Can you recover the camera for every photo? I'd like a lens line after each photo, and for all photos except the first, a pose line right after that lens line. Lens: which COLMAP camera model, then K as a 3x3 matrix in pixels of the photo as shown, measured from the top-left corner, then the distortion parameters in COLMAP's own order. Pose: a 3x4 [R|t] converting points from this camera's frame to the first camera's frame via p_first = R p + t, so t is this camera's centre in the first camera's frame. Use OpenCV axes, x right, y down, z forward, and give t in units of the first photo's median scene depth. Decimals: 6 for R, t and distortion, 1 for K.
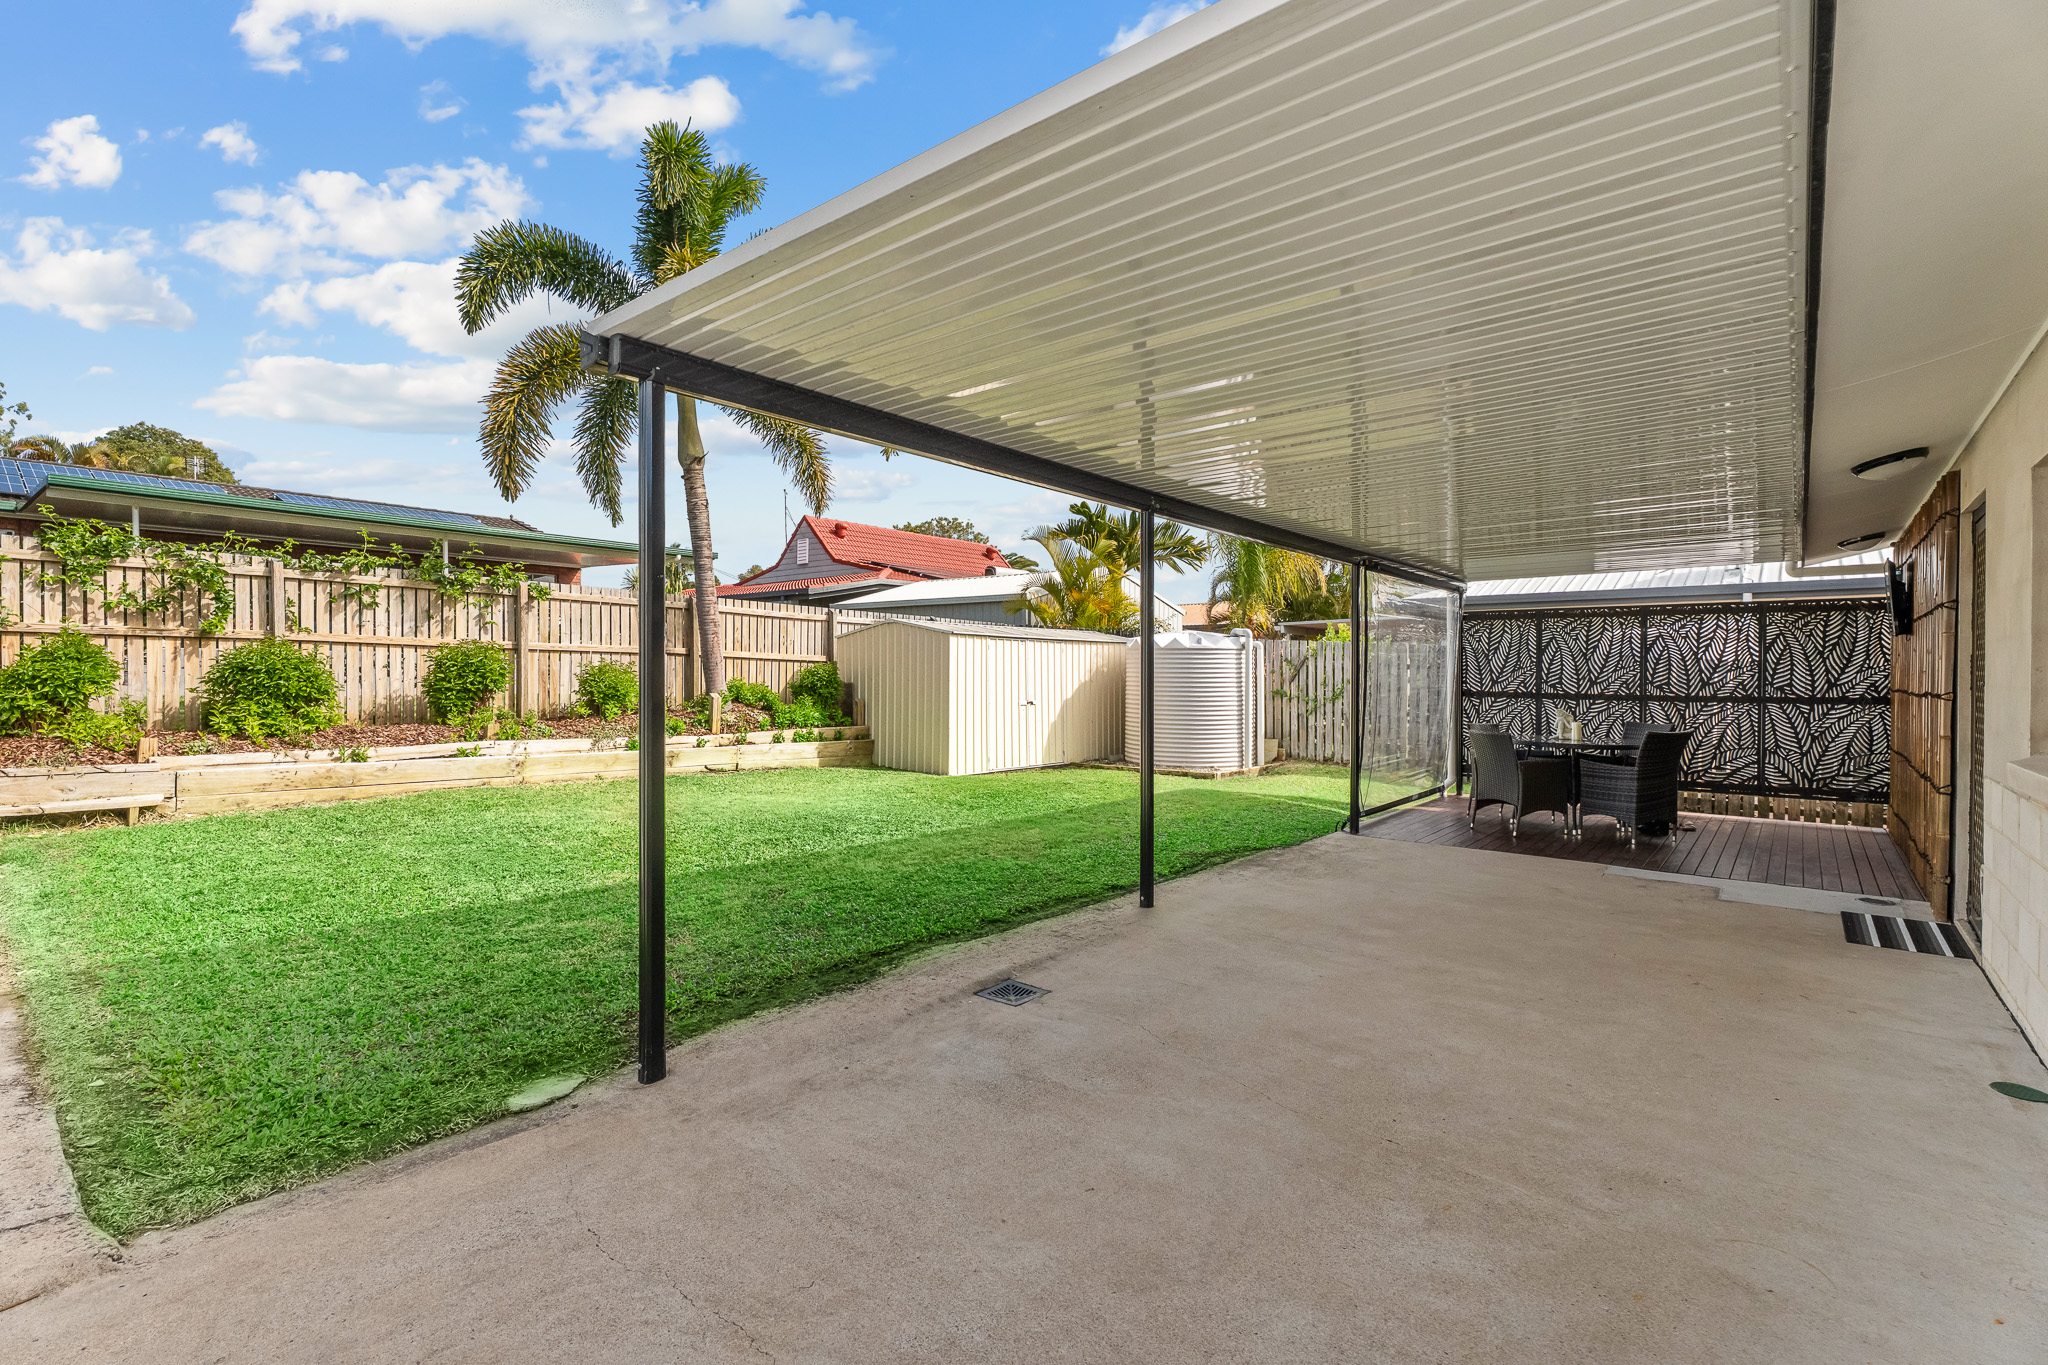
lens RADIAL K [[922.0, 0, 1032.5], [0, 922.0, 690.7], [0, 0, 1]] dist [0.003730, -0.001926]
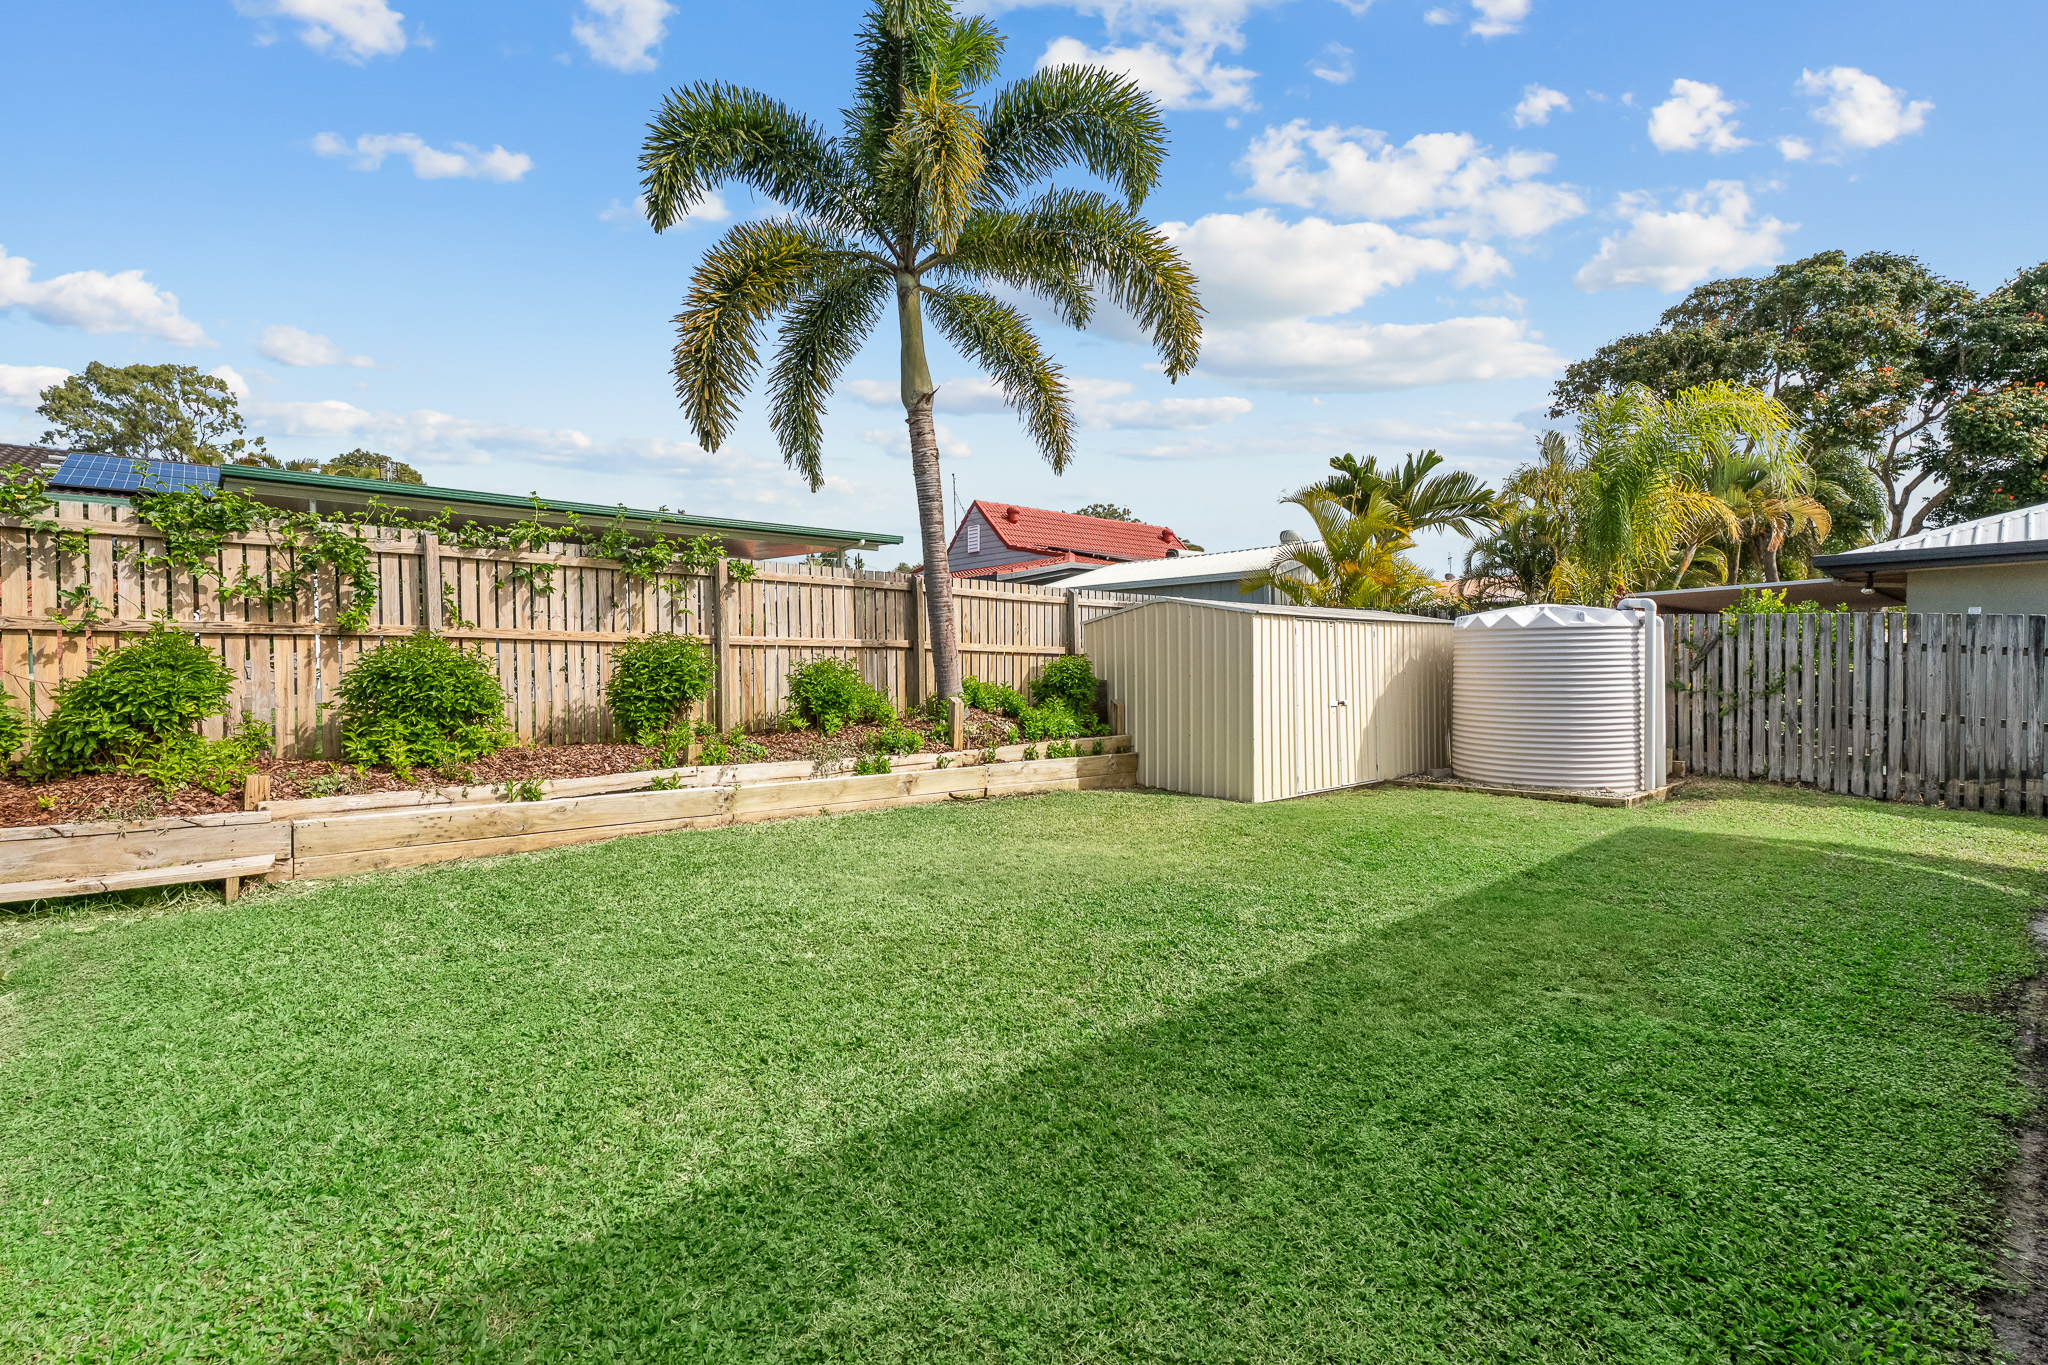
lens RADIAL K [[922.0, 0, 1033.3], [0, 922.0, 685.2], [0, 0, 1]] dist [0.003730, -0.001926]
pose [[0.989632, -0.013959, -0.142948, -0.195021], [0.014140, 0.999900, 0.000252, -0.007553], [0.142930, -0.002271, 0.989730, 0.283877]]
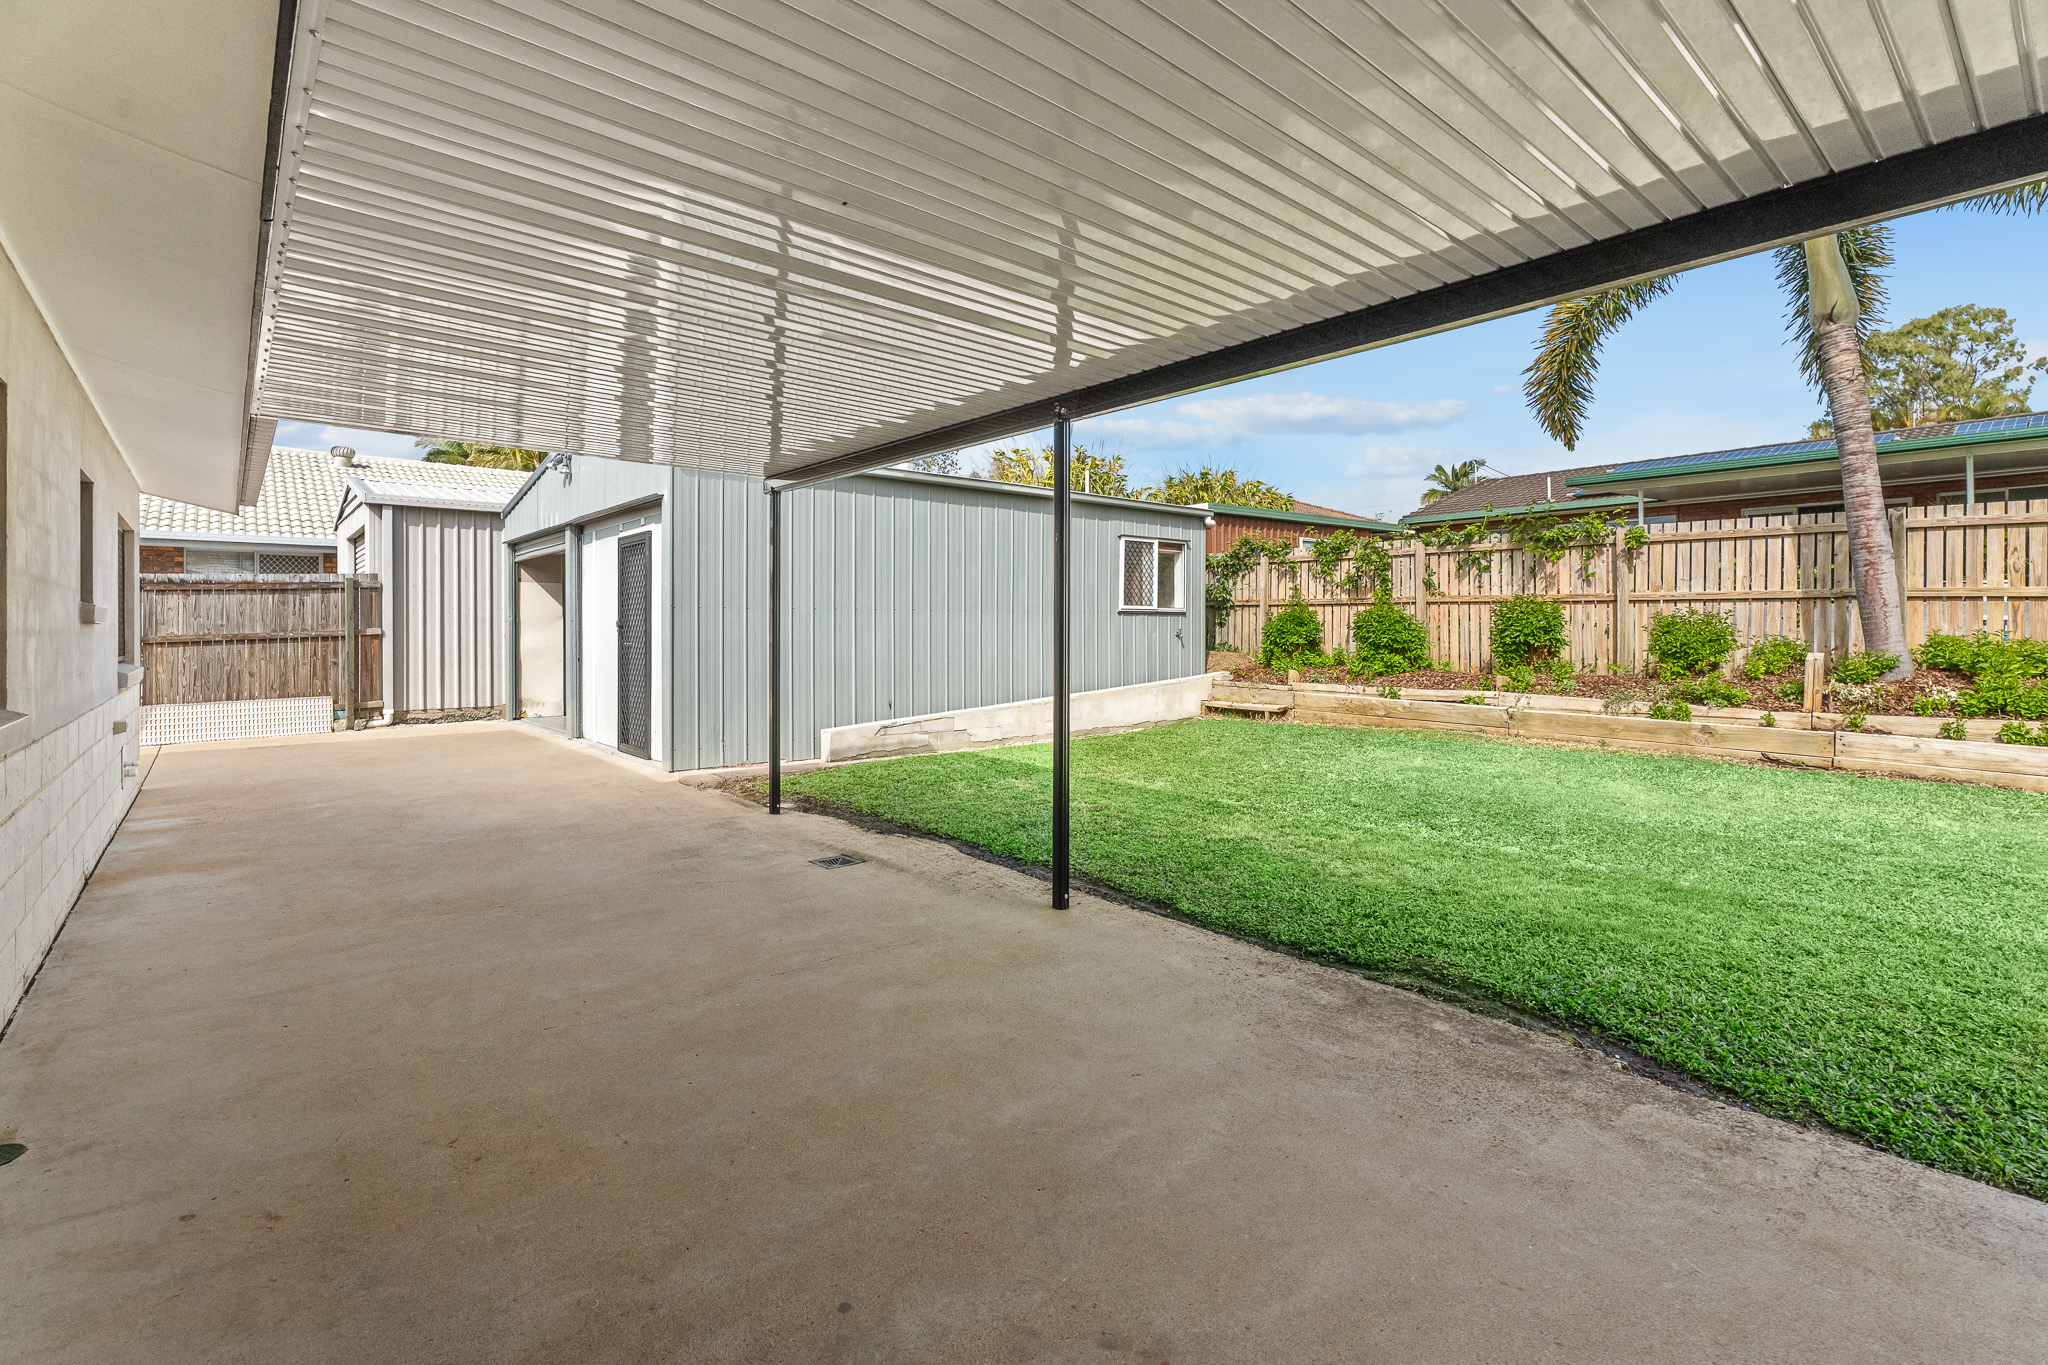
lens RADIAL K [[922.0, 0, 995.2], [0, 922.0, 613.5], [0, 0, 1]] dist [0.003730, -0.001926]
pose [[-0.184295, -0.023337, -0.982594, 0.514644], [-0.014935, 0.999669, -0.020941, -0.003418], [0.982758, 0.010815, -0.184582, 0.599987]]
